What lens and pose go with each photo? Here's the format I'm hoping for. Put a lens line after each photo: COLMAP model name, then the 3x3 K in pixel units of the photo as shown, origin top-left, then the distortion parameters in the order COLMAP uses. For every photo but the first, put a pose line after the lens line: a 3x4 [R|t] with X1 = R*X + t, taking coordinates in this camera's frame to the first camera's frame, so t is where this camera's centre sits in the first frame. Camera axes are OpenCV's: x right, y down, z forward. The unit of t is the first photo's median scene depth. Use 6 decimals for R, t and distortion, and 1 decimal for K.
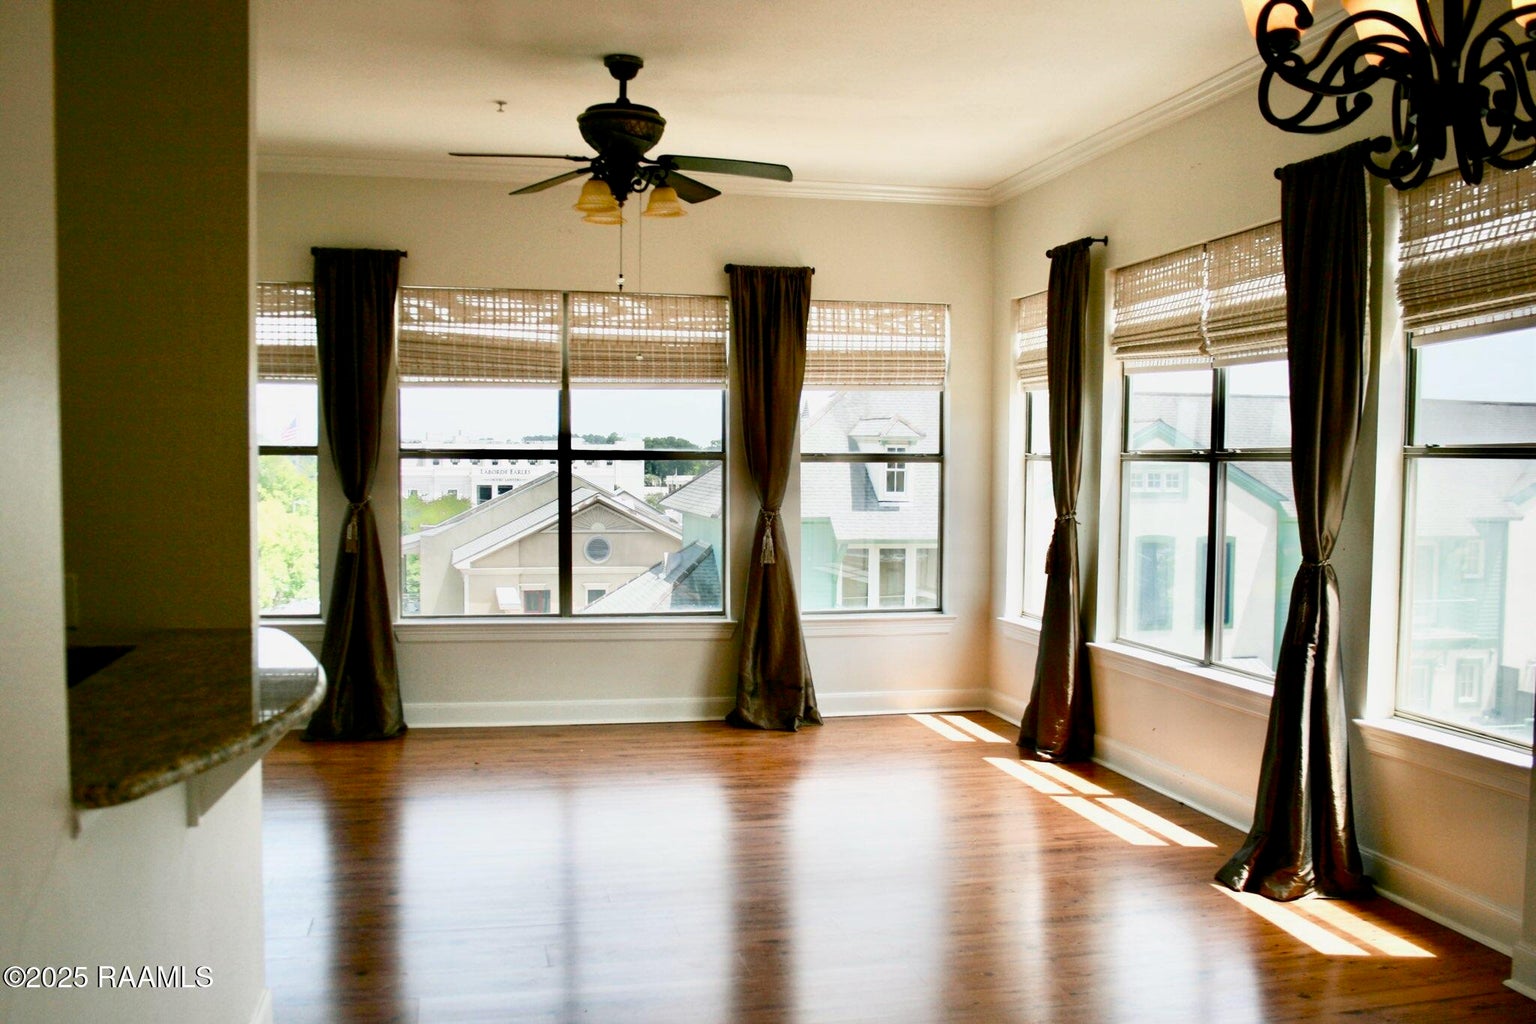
lens RADIAL K [[1483.5, 0, 802.1], [0, 1483.5, 531.6], [0, 0, 1]] dist [-0.099658, 0.030337]
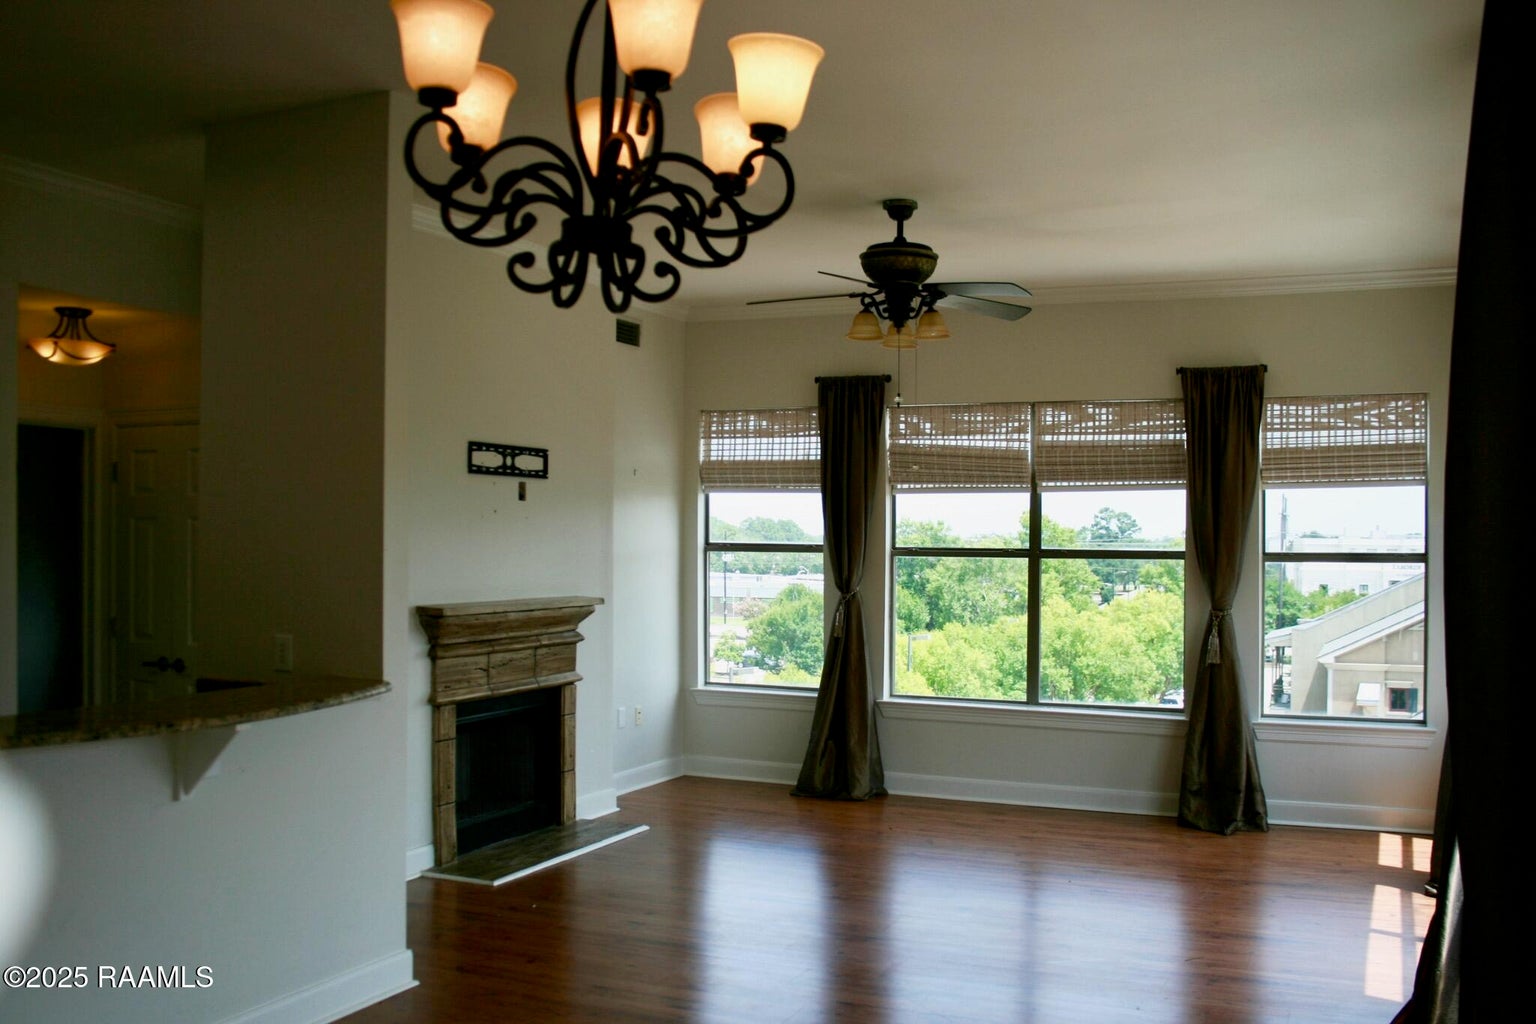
lens RADIAL K [[1412.4, 0, 768.0], [0, 1412.4, 512.0], [0, 0, 1]] dist [-0.098883, 0.012475]
pose [[0.802763, -0.012943, -0.596157, 0.299589], [-0.034124, 0.997129, -0.067599, -0.006218], [0.595321, 0.074609, 0.800017, 0.064072]]
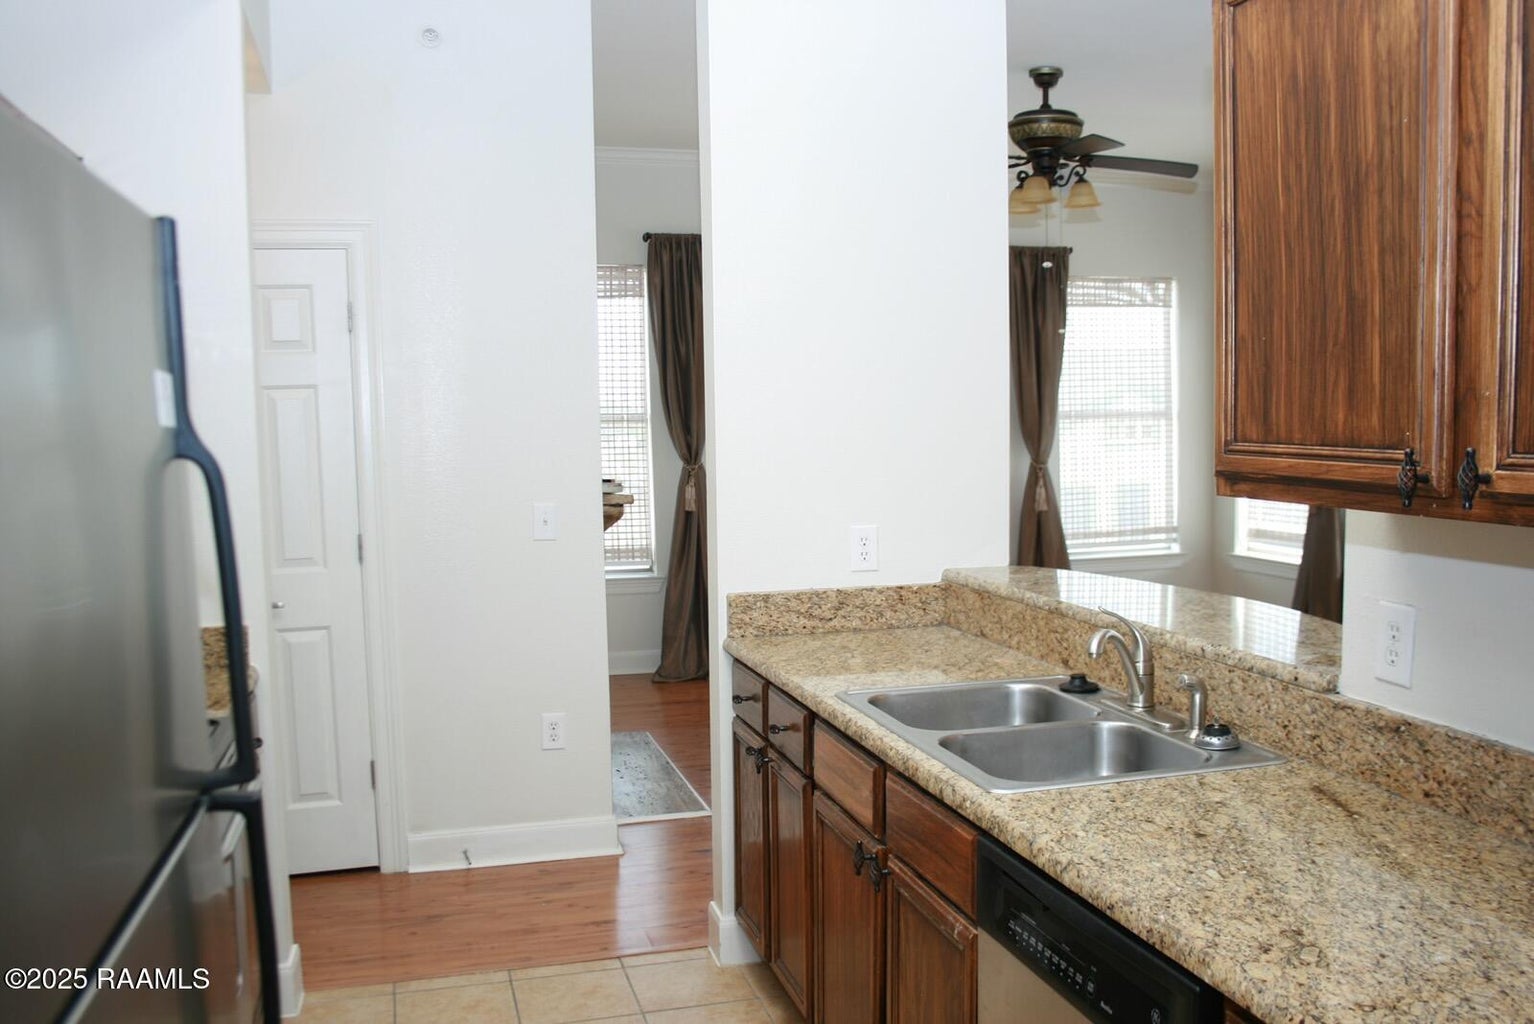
lens RADIAL K [[1402.1, 0, 791.2], [0, 1402.1, 520.9], [0, 0, 1]] dist [-0.090092, 0.012238]
pose [[0.998058, -0.027482, 0.055908, -0.274612], [0.025967, 0.999280, 0.027658, -0.005158], [-0.056627, -0.026153, 0.998053, -0.051626]]
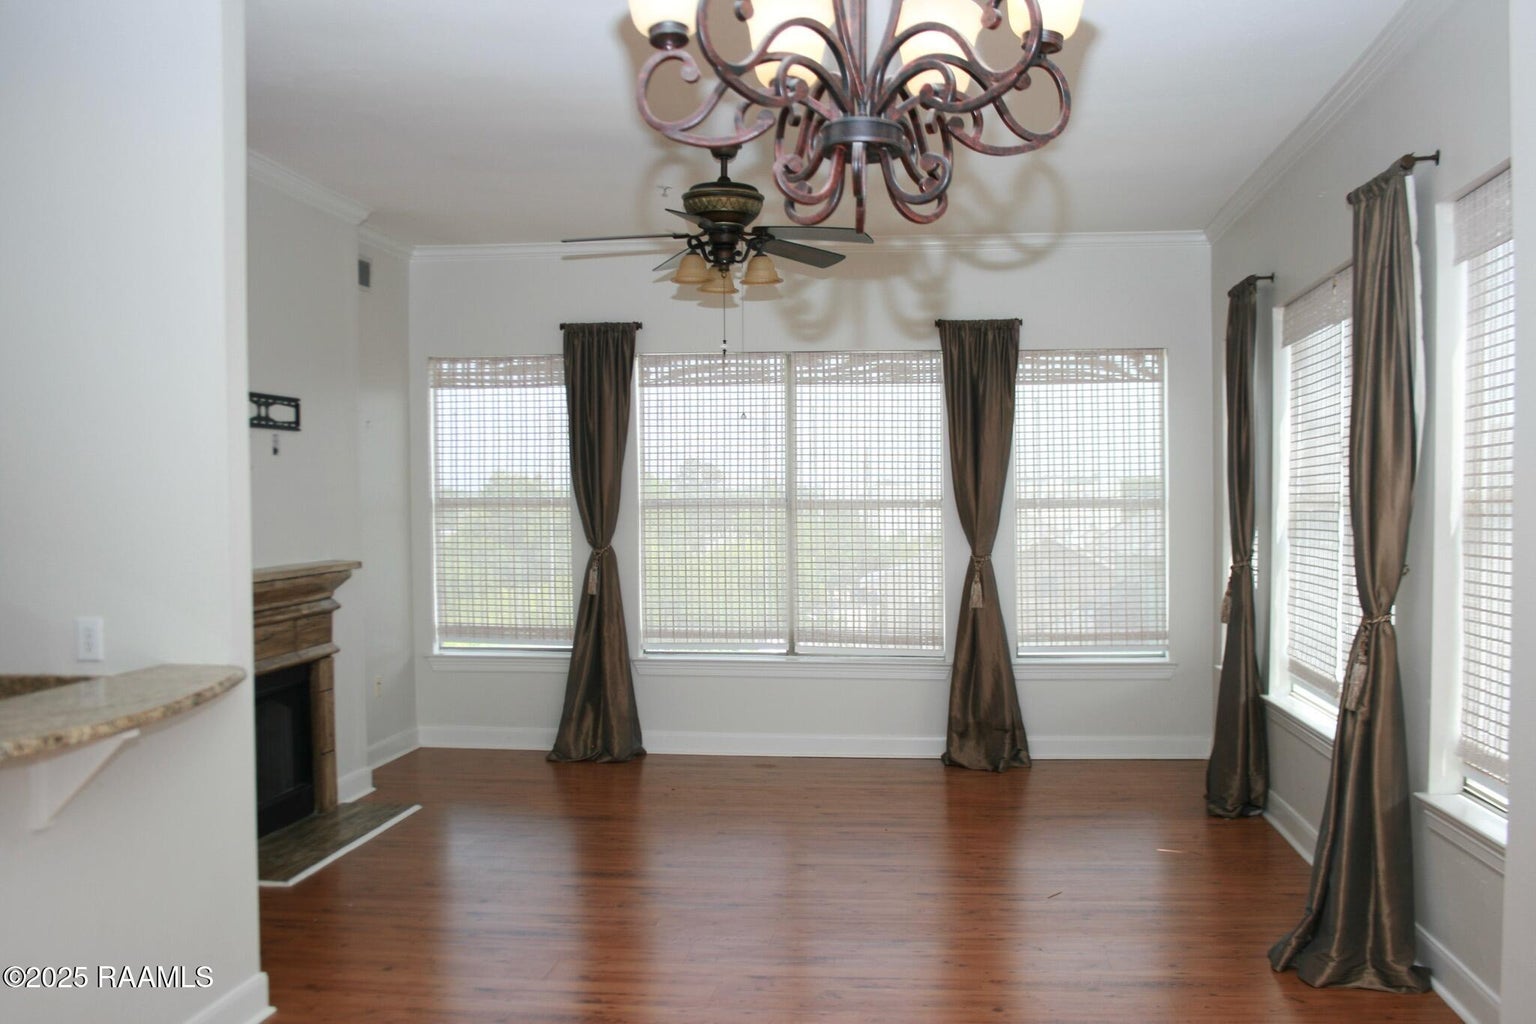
lens RADIAL K [[1403.9, 0, 792.3], [0, 1403.9, 520.9], [0, 0, 1]] dist [-0.090092, 0.012238]
pose [[0.944264, -0.008178, -0.329086, 0.178345], [-0.002938, 0.999442, -0.033266, -0.006131], [0.329175, 0.032379, 0.943714, 0.039838]]
